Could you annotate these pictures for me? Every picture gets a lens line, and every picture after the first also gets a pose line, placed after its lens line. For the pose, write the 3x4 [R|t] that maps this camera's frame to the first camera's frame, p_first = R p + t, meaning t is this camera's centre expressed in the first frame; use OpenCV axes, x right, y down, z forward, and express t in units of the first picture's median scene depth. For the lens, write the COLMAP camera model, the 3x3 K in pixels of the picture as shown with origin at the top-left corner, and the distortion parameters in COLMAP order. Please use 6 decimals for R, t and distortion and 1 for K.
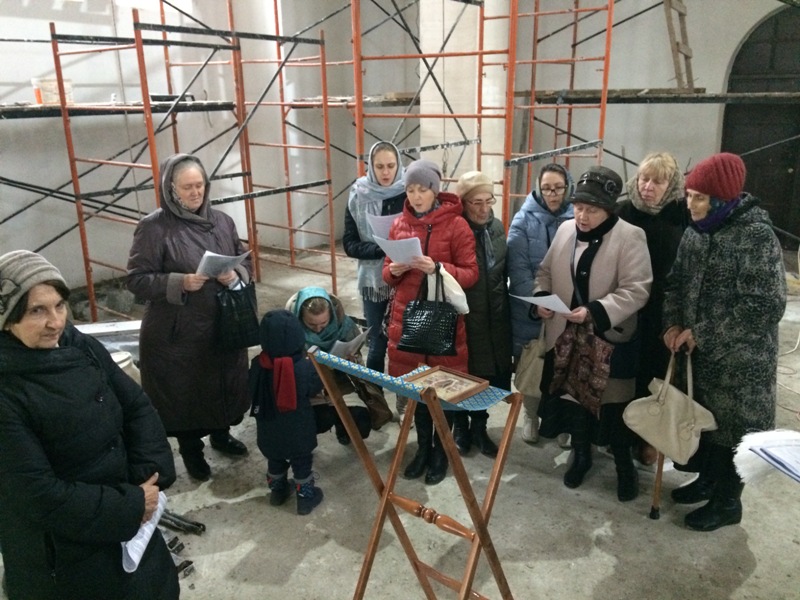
lens RADIAL K [[650.3, 0, 400.5], [0, 650.3, 298.4], [0, 0, 1]] dist [0.051929, -0.103099]
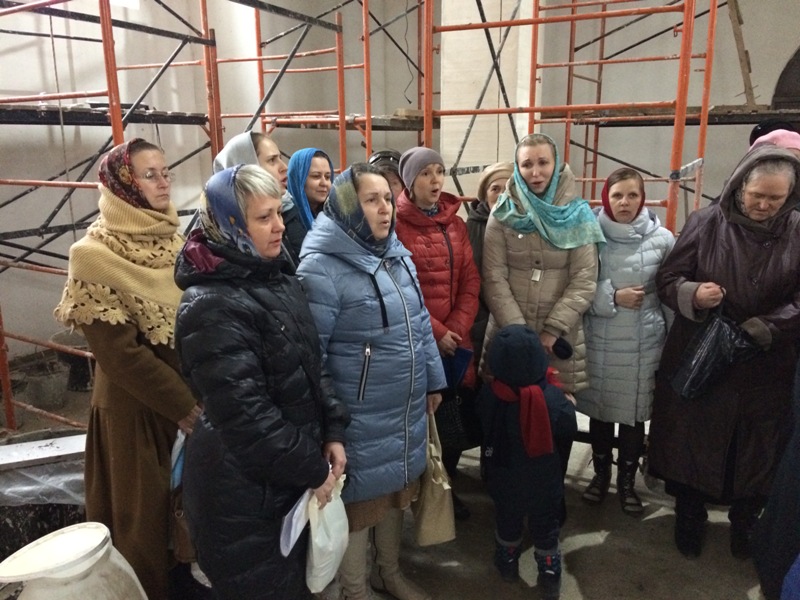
lens RADIAL K [[650.3, 0, 396.9], [0, 650.3, 297.0], [0, 0, 1]] dist [0.051929, -0.103099]
pose [[0.992159, -0.024242, 0.122606, -0.138063], [0.033707, 0.996558, -0.075730, -0.027377], [-0.120348, 0.079269, 0.989562, 0.253736]]
